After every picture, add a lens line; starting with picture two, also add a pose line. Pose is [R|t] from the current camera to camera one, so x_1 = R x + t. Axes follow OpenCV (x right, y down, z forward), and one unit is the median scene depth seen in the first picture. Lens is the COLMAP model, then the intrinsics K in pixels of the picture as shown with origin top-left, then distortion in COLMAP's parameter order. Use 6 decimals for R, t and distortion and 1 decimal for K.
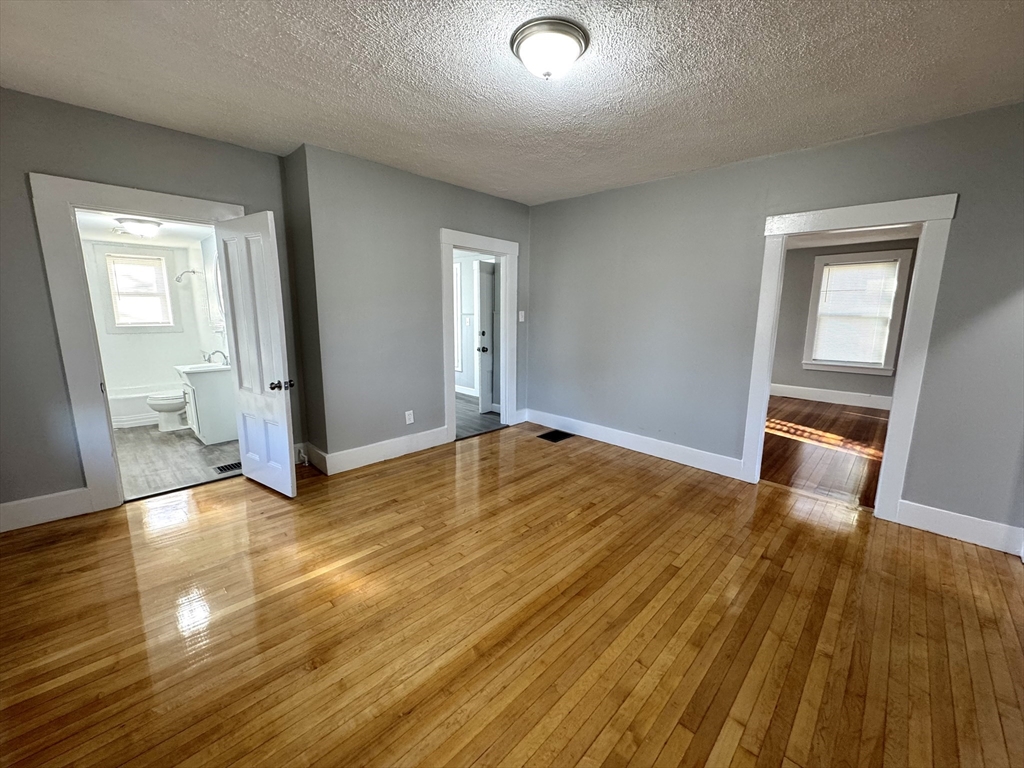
lens RADIAL K [[407.3, 0, 512.0], [0, 407.3, 384.0], [0, 0, 1]] dist [-0.000857, 0.000036]
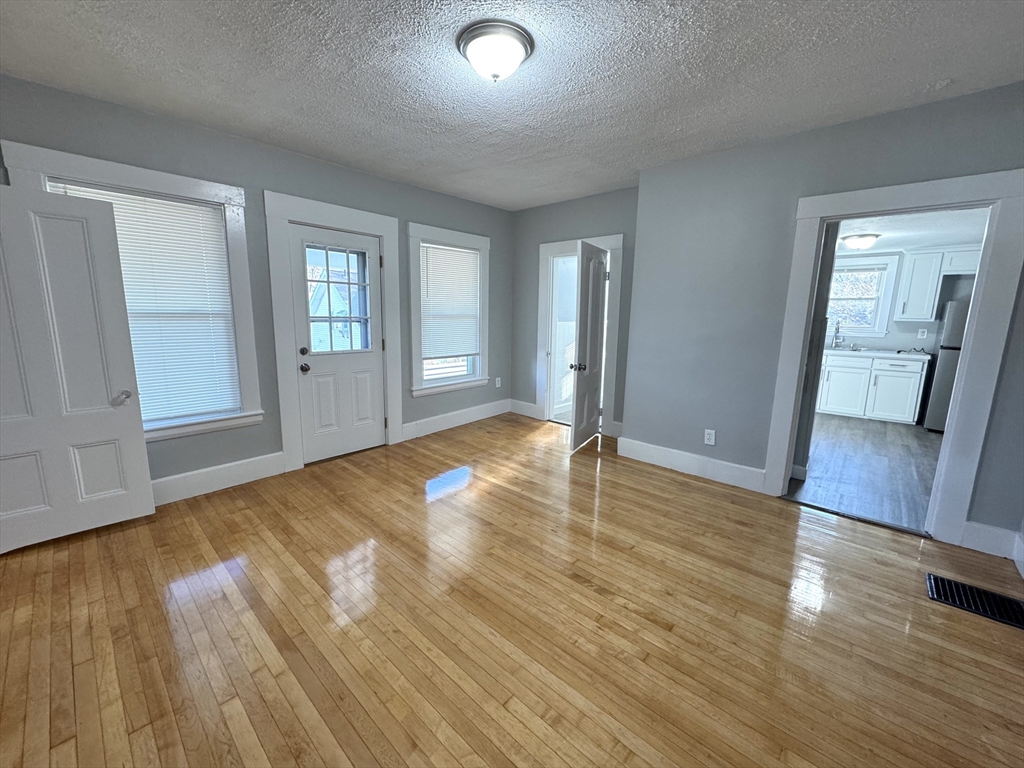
lens RADIAL K [[407.3, 0, 512.0], [0, 407.3, 384.0], [0, 0, 1]] dist [-0.000857, 0.000036]
pose [[0.034764, 0.170275, -0.984783, 0.762155], [-0.186726, 0.969133, 0.160978, -0.118715], [0.981797, 0.178288, 0.065486, 0.694738]]
